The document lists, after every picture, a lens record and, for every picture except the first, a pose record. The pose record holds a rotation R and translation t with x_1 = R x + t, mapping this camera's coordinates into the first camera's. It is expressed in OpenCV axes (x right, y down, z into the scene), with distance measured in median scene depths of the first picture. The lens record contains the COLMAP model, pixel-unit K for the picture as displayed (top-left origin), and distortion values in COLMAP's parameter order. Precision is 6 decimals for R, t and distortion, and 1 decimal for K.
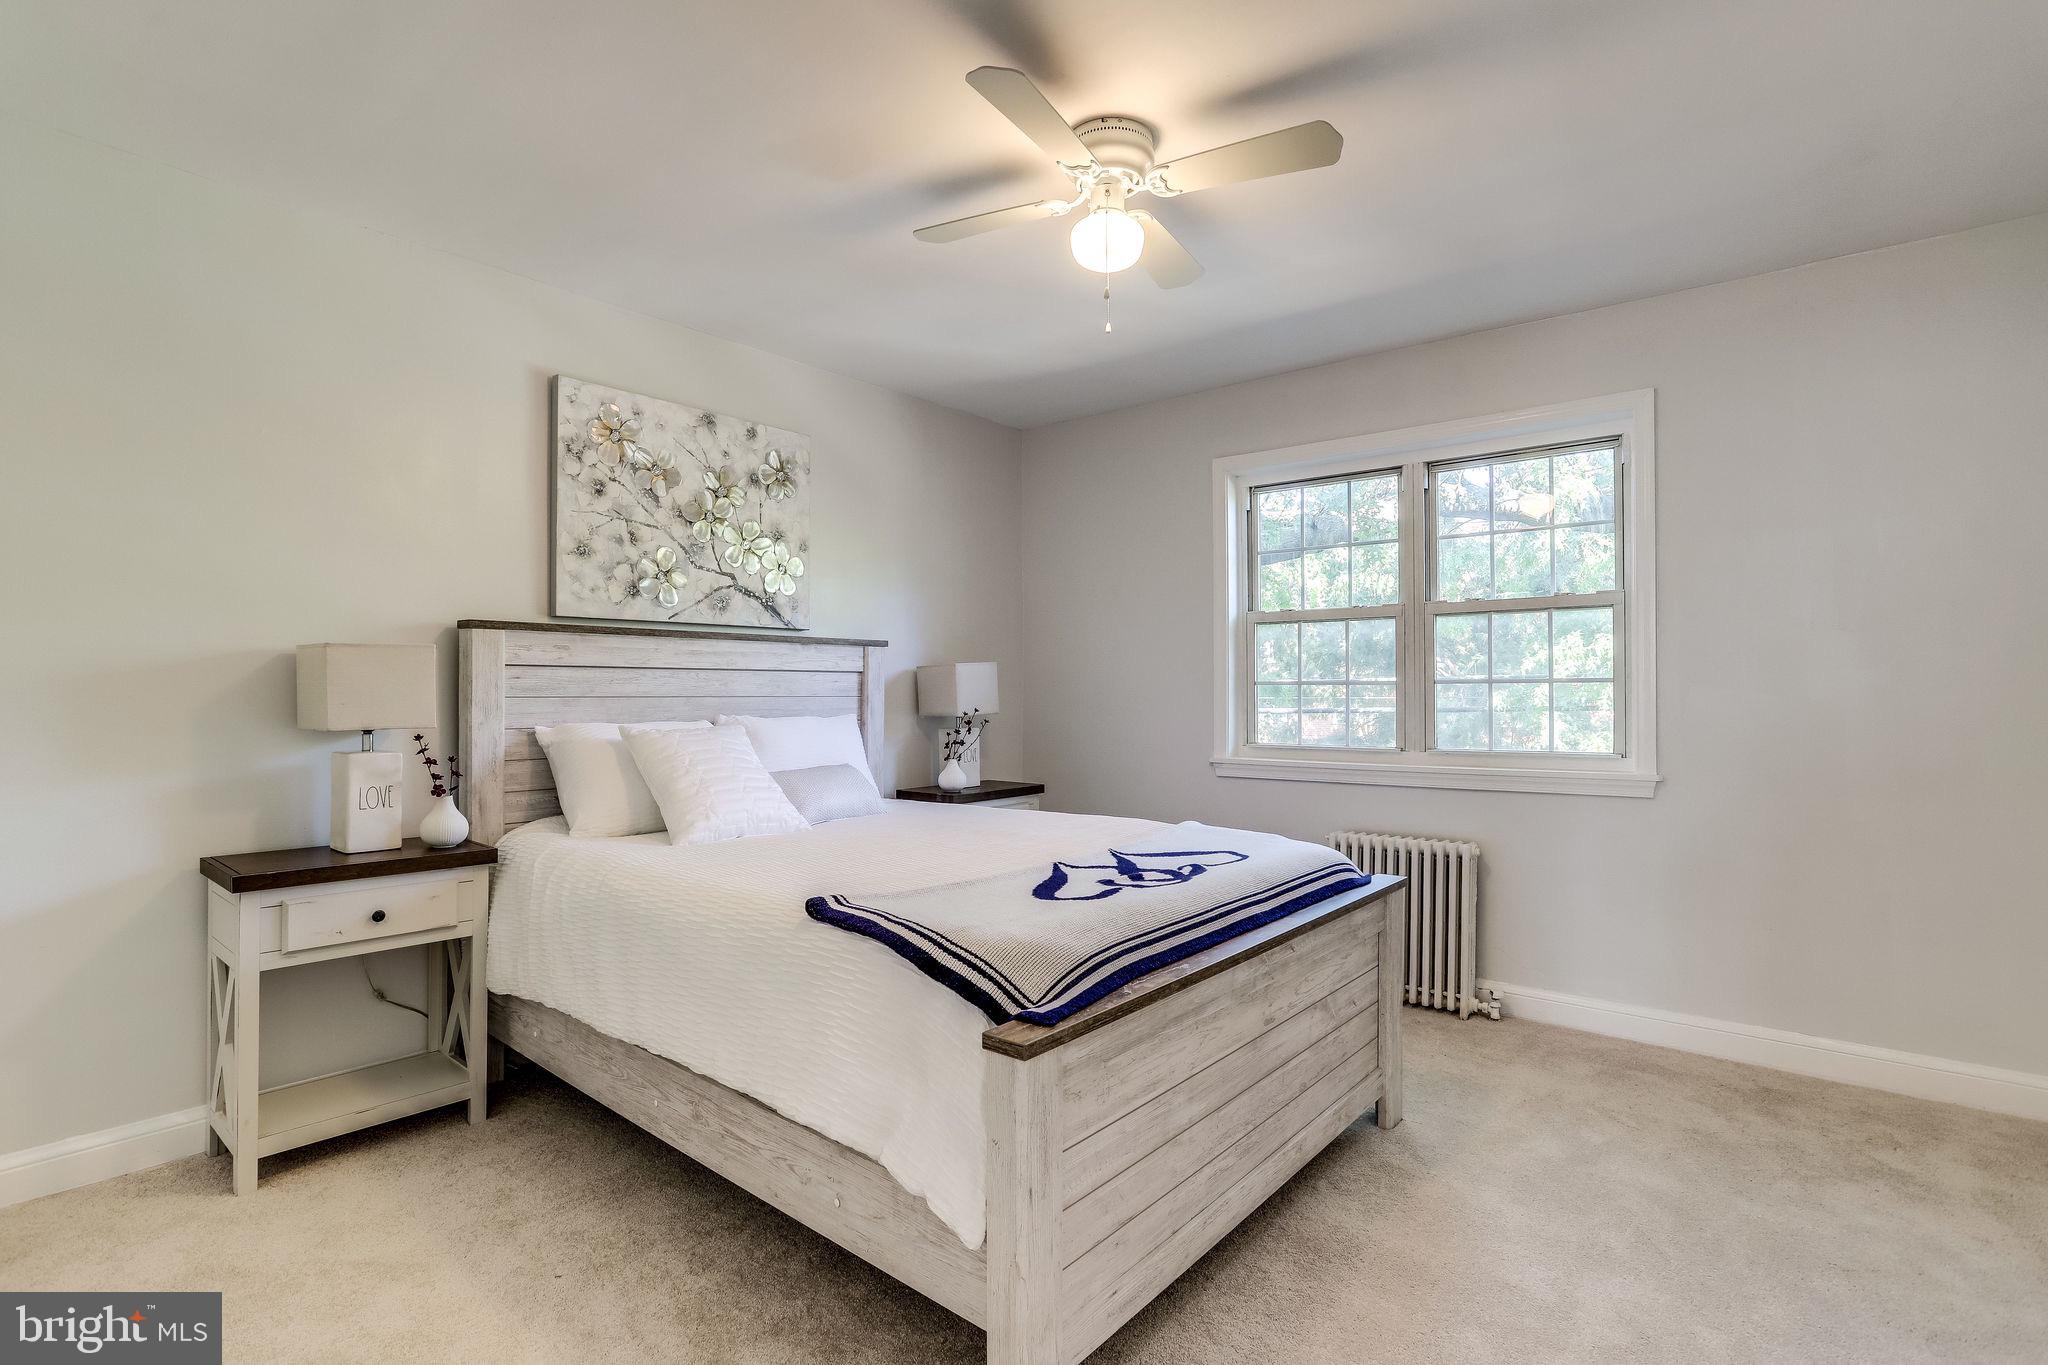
lens RADIAL K [[991.3, 0, 1026.6], [0, 991.3, 672.4], [0, 0, 1]] dist [-0.049104, 0.024931]
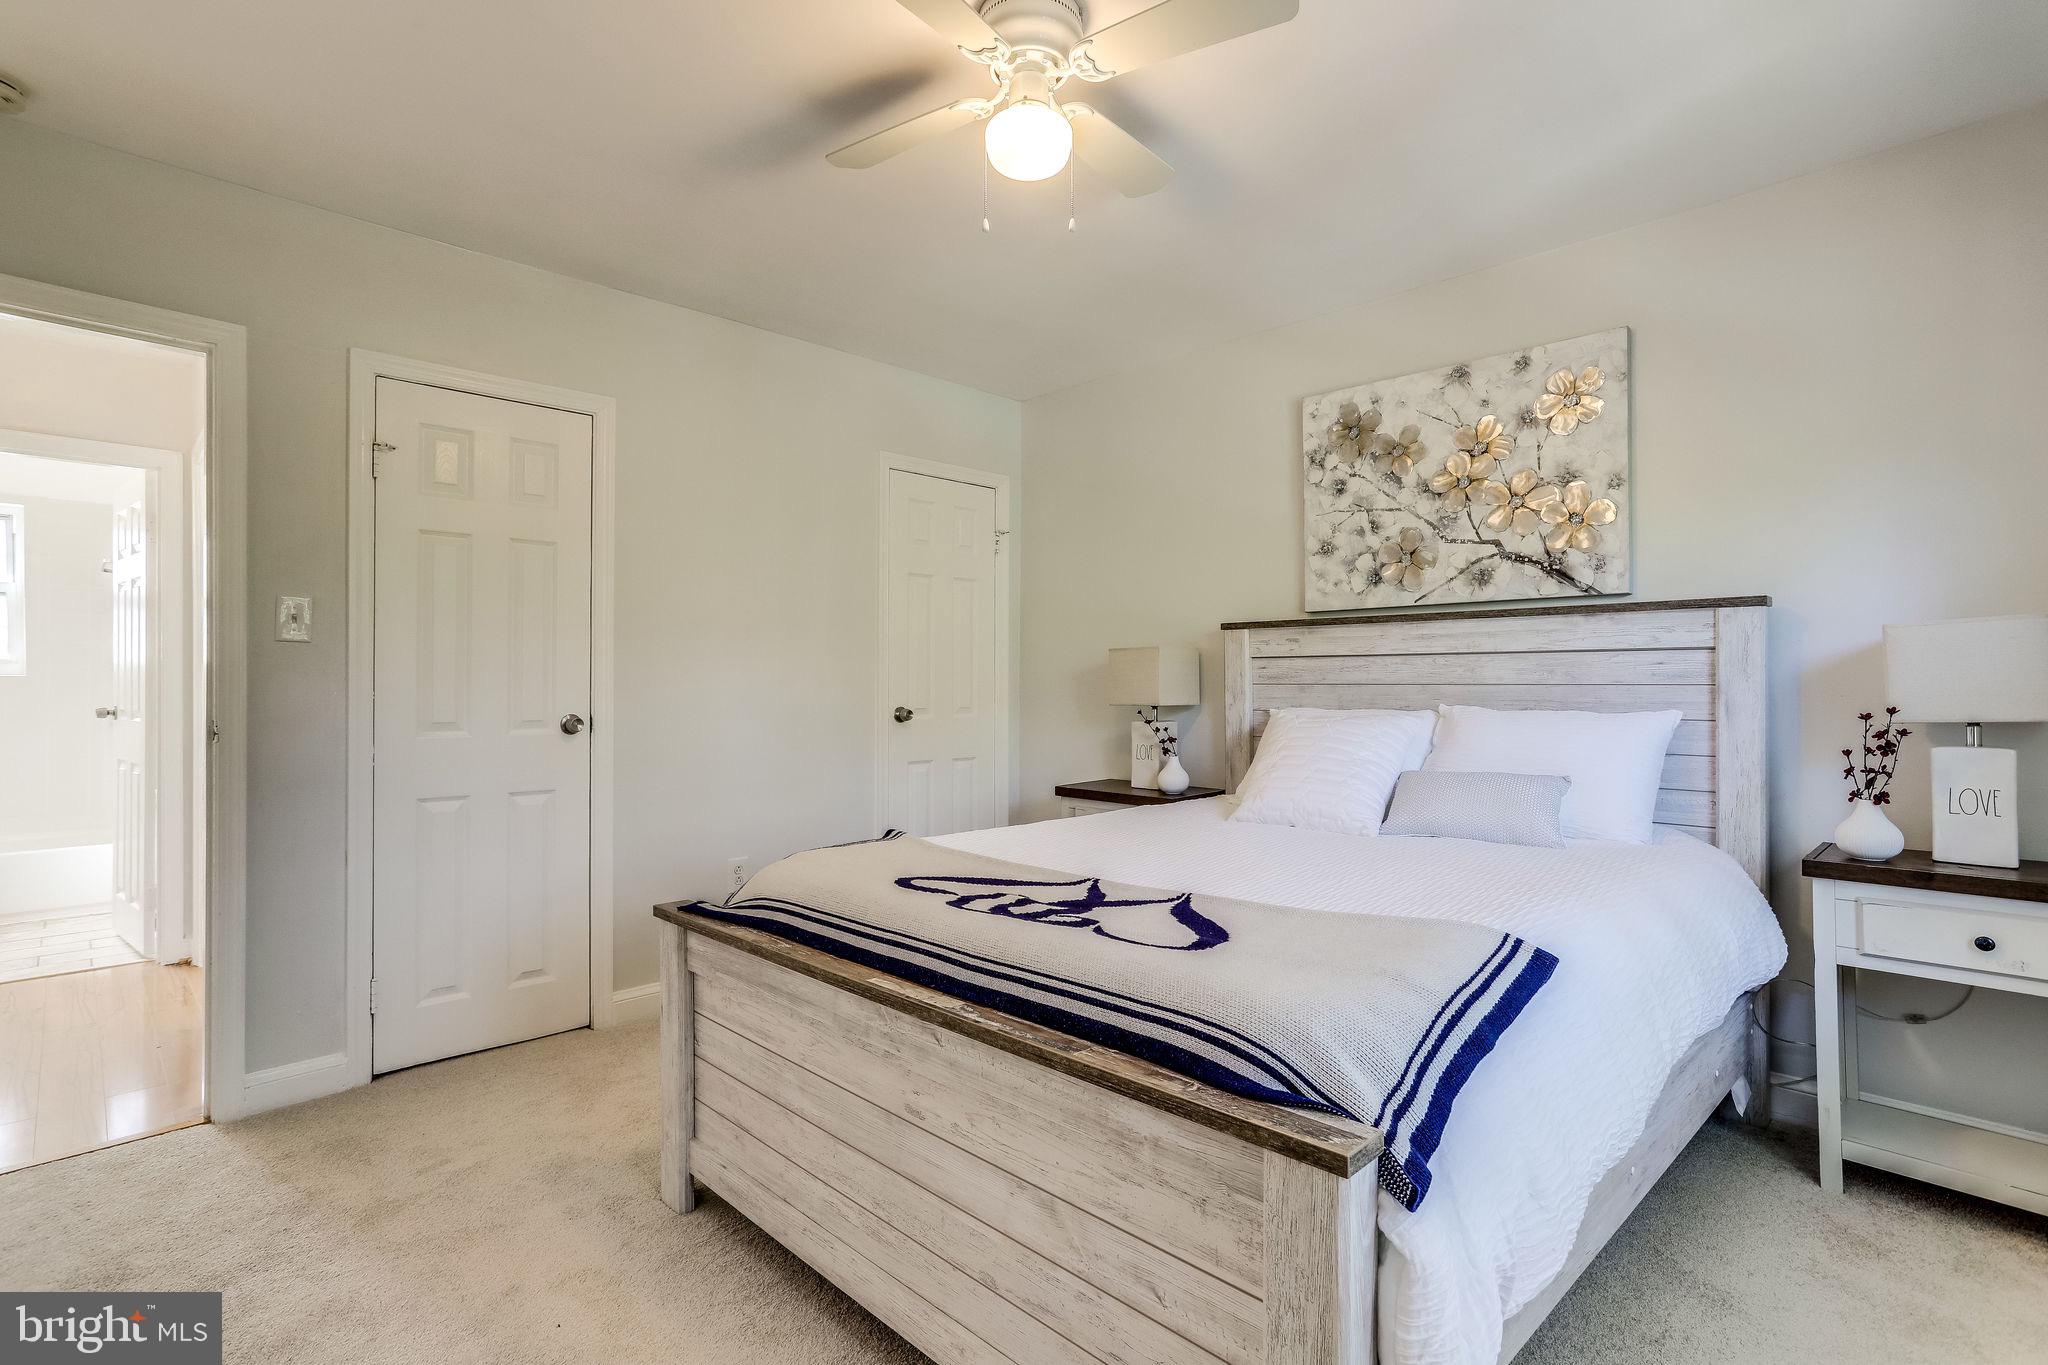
lens RADIAL K [[975.4, 0, 1025.1], [0, 975.4, 671.7], [0, 0, 1]] dist [-0.043427, 0.027775]
pose [[-0.093207, -0.012215, -0.995572, 0.621972], [0.019246, 0.999716, -0.014068, 0.019099], [0.995461, -0.020472, -0.092946, 0.736531]]
